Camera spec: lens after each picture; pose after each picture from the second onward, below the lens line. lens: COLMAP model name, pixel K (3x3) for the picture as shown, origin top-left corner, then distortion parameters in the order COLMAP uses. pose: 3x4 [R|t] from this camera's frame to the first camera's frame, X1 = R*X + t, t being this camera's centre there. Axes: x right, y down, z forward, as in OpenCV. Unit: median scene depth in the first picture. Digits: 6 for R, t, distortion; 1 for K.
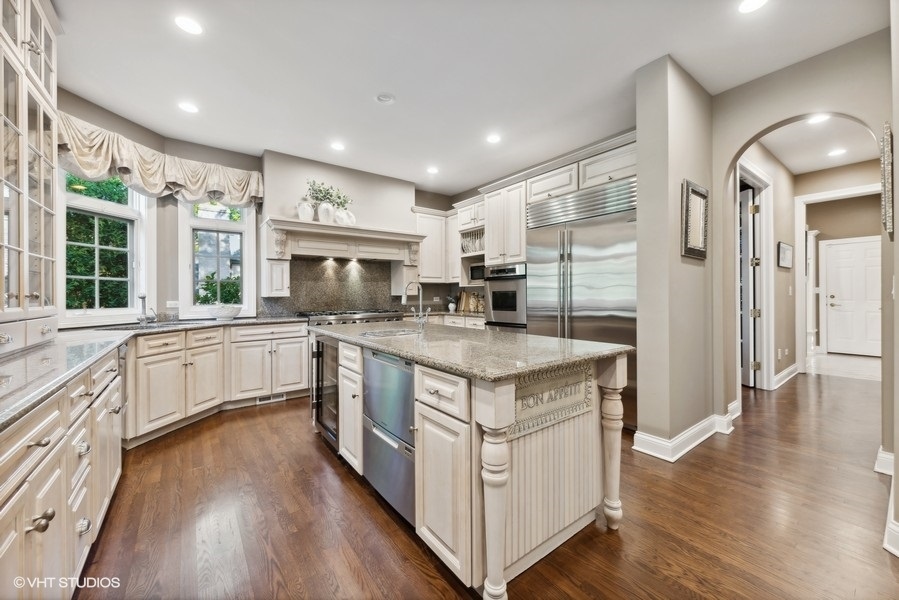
lens RADIAL K [[348.9, 0, 453.7], [0, 348.9, 298.5], [0, 0, 1]] dist [0.002057, 0.000004]
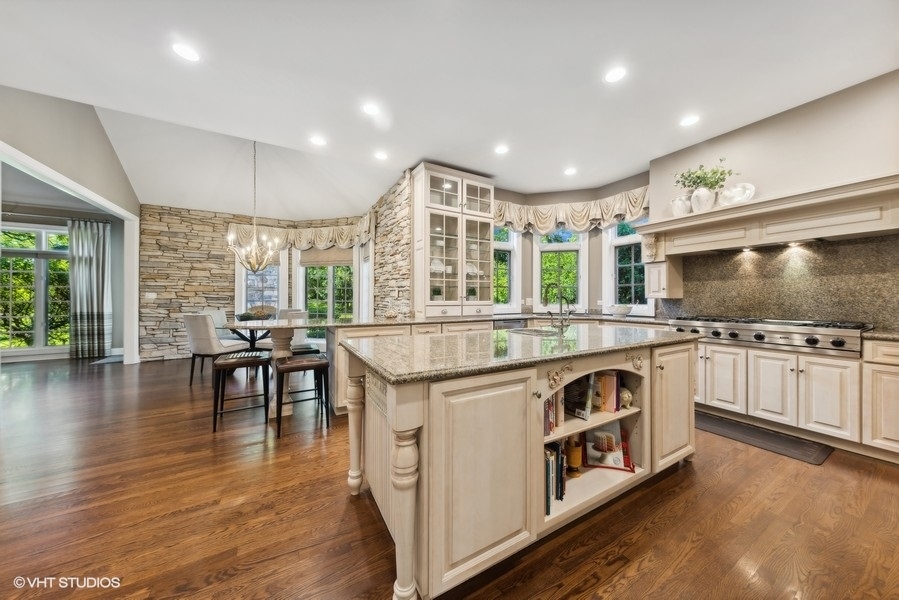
lens RADIAL K [[307.9, 0, 456.4], [0, 307.9, 295.4], [0, 0, 1]] dist [-0.000498, -0.000017]
pose [[-0.136285, -0.000519, -0.990670, 0.458874], [-0.007345, 0.999973, 0.000487, -0.009564], [0.990642, 0.007343, -0.136285, 0.521903]]
